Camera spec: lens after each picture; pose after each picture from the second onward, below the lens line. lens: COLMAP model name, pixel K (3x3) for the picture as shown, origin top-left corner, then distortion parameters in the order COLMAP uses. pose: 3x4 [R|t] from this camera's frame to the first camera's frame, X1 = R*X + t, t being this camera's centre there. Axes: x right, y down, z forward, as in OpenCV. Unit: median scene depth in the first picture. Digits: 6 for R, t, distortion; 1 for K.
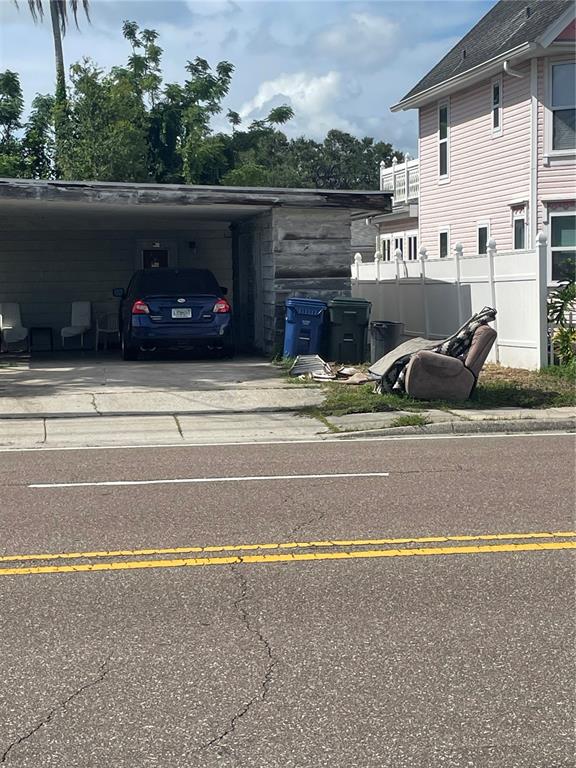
lens RADIAL K [[1472.1, 0, 271.4], [0, 1472.1, 406.3], [0, 0, 1]] dist [0.102638, 0.000000]
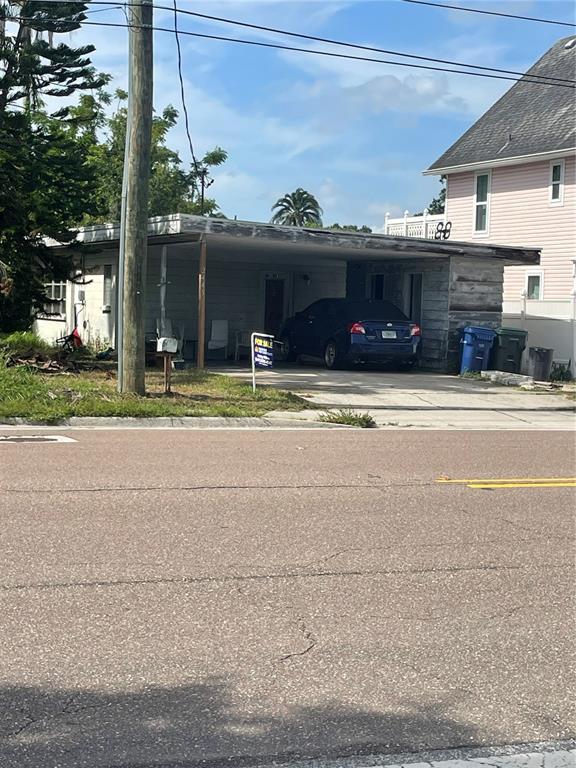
lens RADIAL K [[1472.1, 0, 286.9], [0, 1472.1, 384.1], [0, 0, 1]] dist [0.102638, 0.000000]
pose [[0.973172, 0.033727, 0.227592, -0.427520], [-0.026669, 0.999065, -0.034014, 0.025294], [-0.228527, 0.027032, 0.973162, -0.222501]]
